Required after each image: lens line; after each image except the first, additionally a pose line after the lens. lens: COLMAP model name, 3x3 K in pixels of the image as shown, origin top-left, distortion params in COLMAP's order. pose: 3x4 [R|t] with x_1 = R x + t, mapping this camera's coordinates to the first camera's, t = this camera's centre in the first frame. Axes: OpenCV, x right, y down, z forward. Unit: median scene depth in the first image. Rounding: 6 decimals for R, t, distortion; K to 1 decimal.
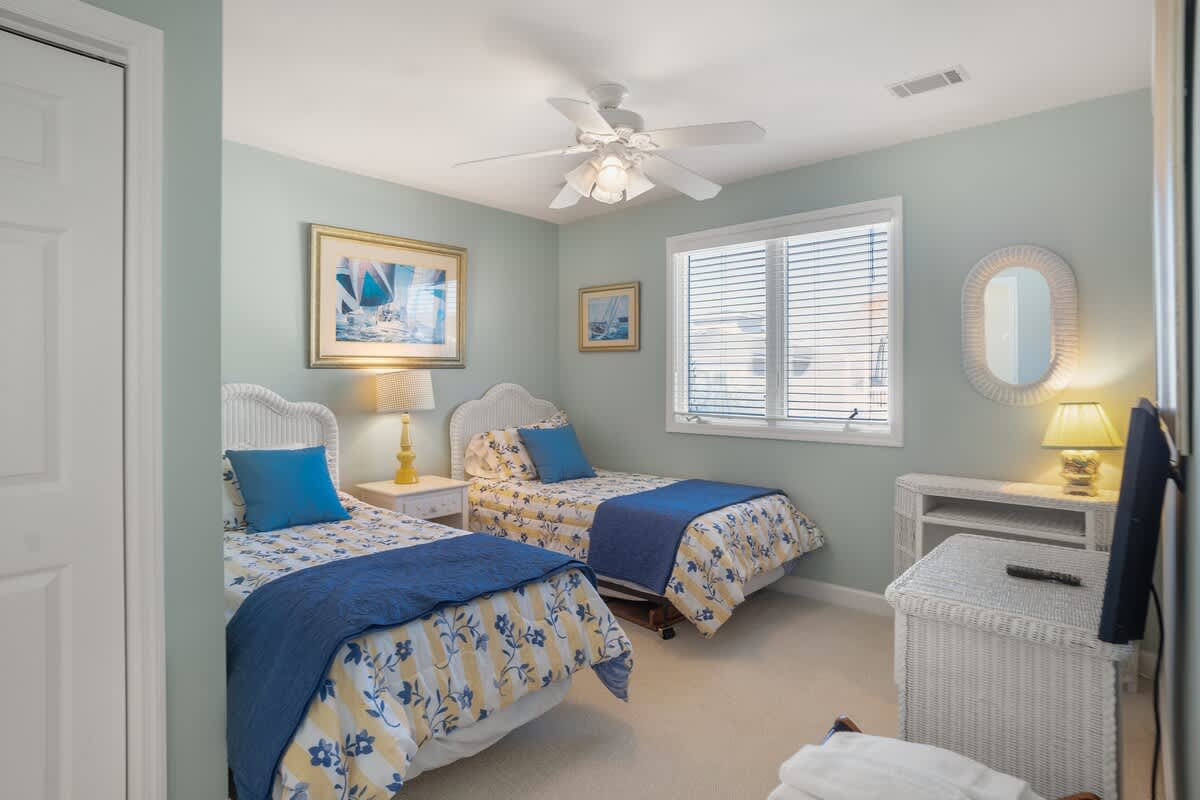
lens RADIAL K [[630.1, 0, 614.1], [0, 630.1, 376.7], [0, 0, 1]] dist [-0.043327, 0.002238]
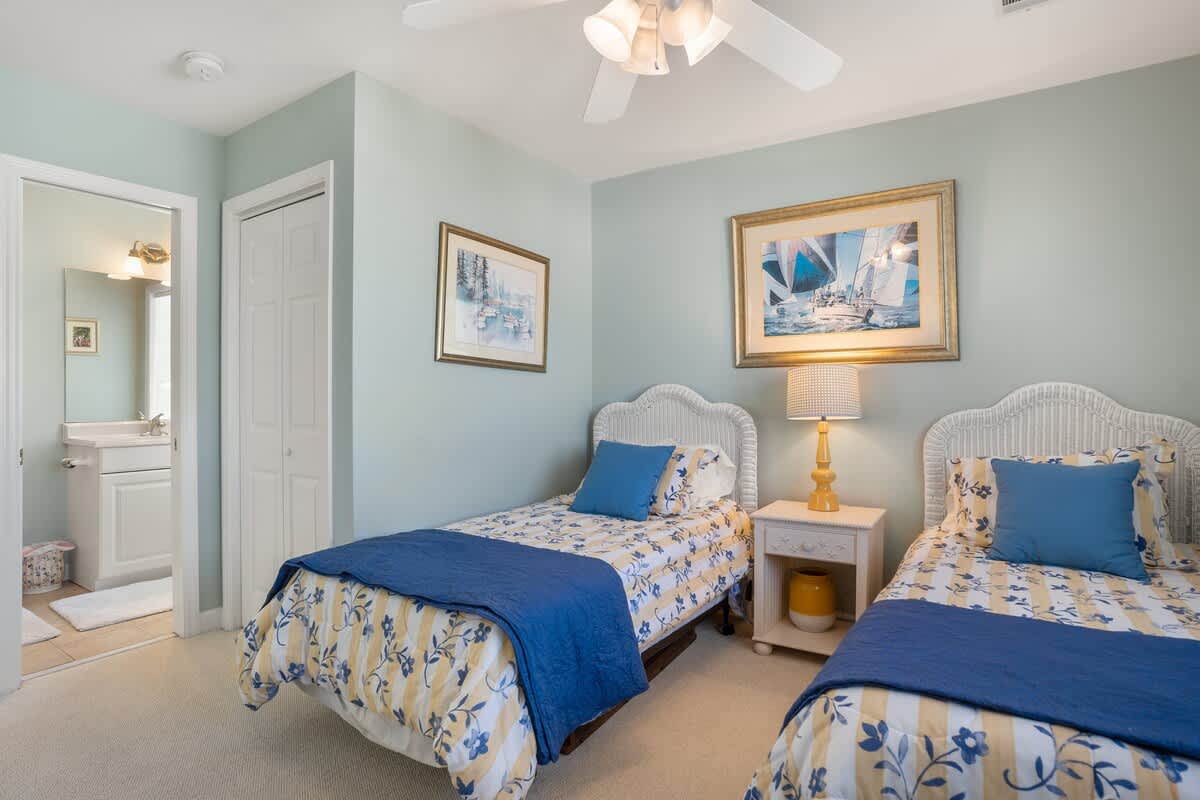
lens RADIAL K [[630.1, 0, 608.9], [0, 630.1, 396.4], [0, 0, 1]] dist [-0.043327, 0.002238]
pose [[0.141327, 0.001383, -0.989962, 0.413779], [-0.000282, 0.999999, 0.001357, 0.027558], [0.989963, 0.000087, 0.141327, 0.631134]]
